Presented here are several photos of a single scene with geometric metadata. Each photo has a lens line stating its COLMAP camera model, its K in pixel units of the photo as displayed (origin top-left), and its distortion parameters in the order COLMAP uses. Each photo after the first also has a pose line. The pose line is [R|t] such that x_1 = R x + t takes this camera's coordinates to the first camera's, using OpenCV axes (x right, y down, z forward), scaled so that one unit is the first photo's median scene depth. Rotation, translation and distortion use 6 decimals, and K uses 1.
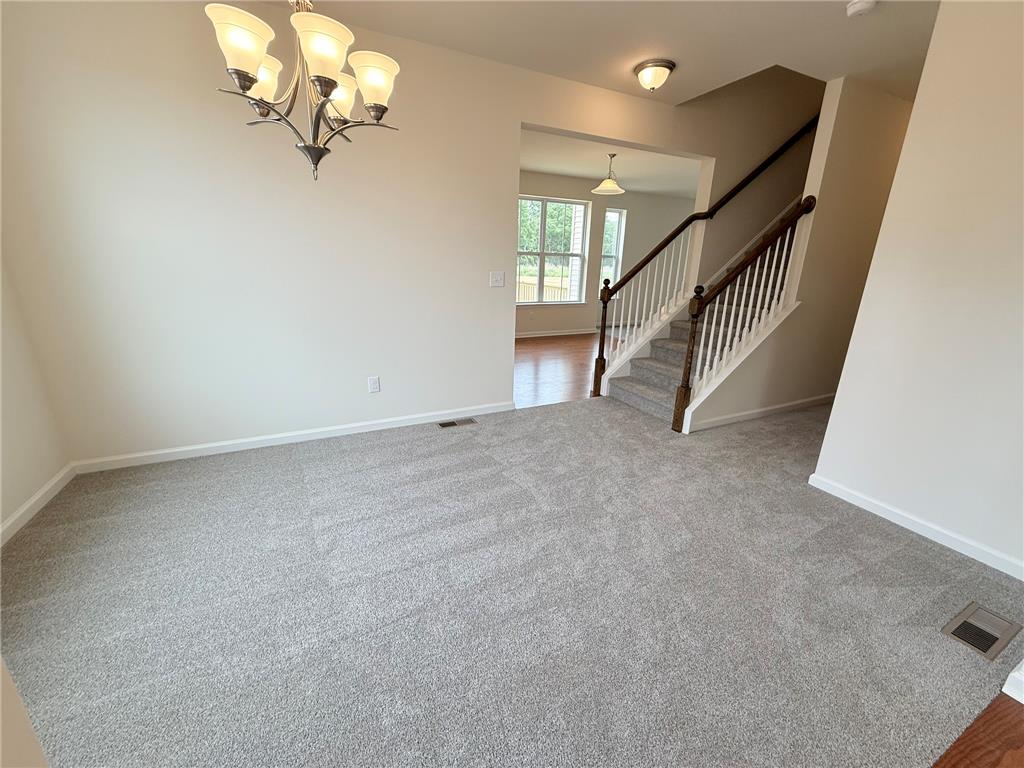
lens RADIAL K [[407.9, 0, 505.8], [0, 407.9, 382.1], [0, 0, 1]] dist [-0.000439, -0.000124]
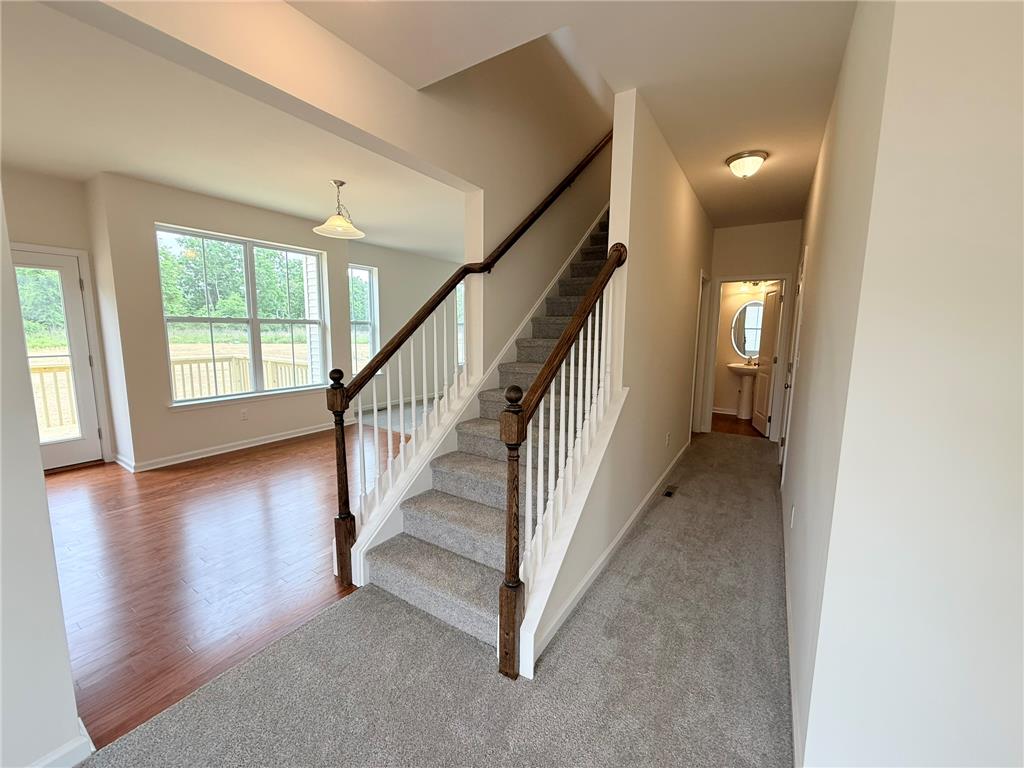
lens RADIAL K [[407.9, 0, 505.8], [0, 407.9, 382.1], [0, 0, 1]] dist [-0.000439, -0.000124]
pose [[0.855109, -0.081250, 0.512042, 0.152467], [0.156670, 0.981965, -0.105823, -0.136164], [-0.494209, 0.170712, 0.852417, 0.415033]]
